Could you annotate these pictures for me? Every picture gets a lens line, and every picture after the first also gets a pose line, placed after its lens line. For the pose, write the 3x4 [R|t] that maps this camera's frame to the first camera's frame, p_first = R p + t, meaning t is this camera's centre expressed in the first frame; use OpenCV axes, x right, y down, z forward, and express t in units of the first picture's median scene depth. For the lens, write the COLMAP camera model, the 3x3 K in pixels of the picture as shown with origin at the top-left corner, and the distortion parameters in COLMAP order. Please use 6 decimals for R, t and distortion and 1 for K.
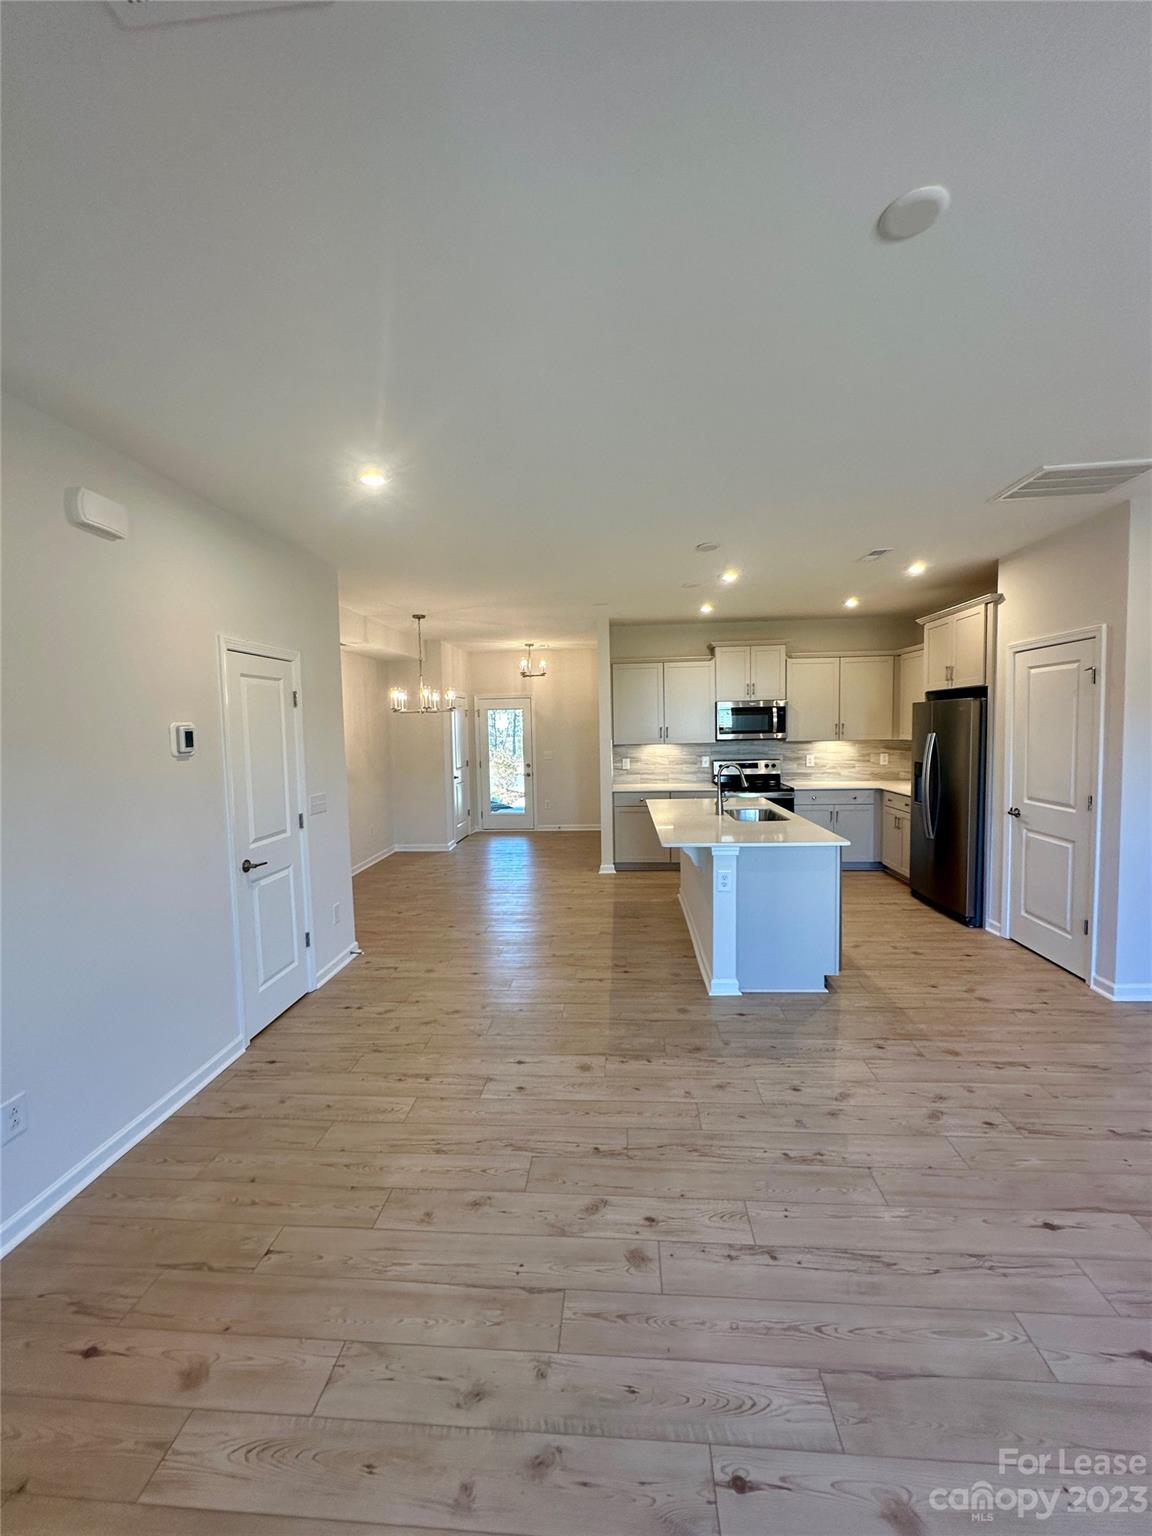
lens RADIAL K [[612.4, 0, 577.6], [0, 612.4, 768.1], [0, 0, 1]] dist [-0.004395, 0.000843]
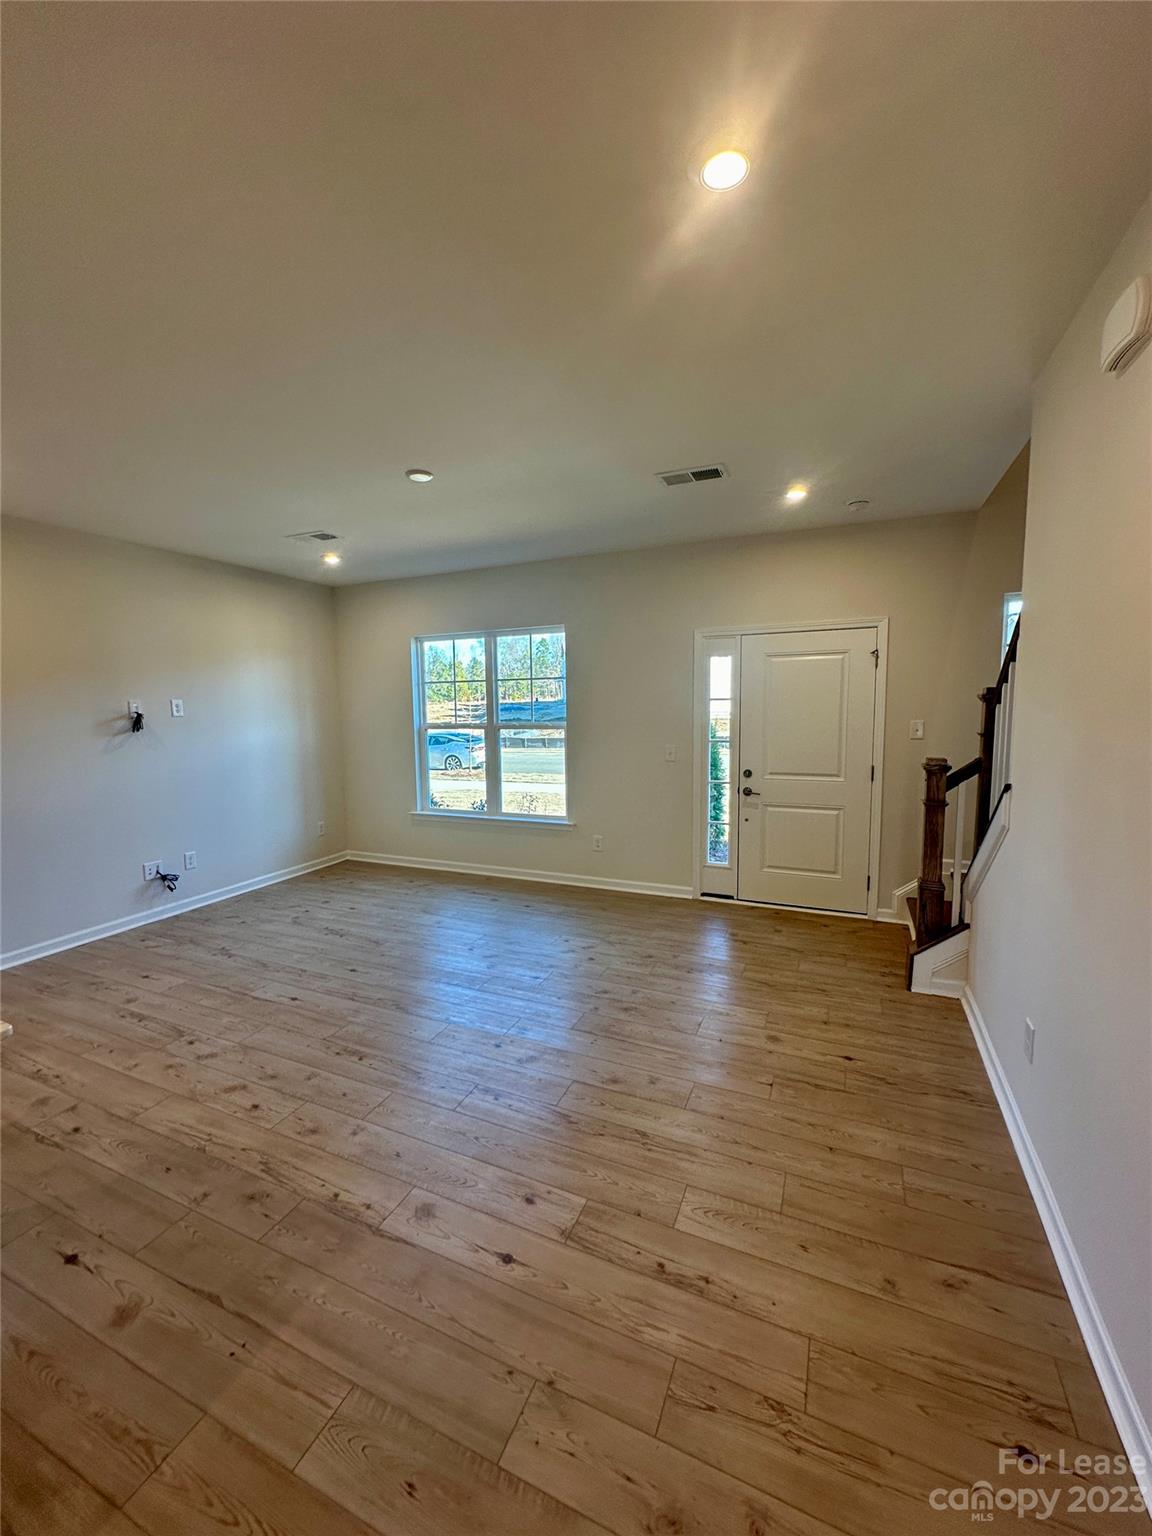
lens RADIAL K [[612.4, 0, 576.3], [0, 612.4, 764.3], [0, 0, 1]] dist [-0.004395, 0.000843]
pose [[-0.942943, 0.001267, 0.332951, -0.159885], [0.056611, 0.986042, 0.156577, -0.036075], [-0.328106, 0.166492, -0.929853, 0.652708]]
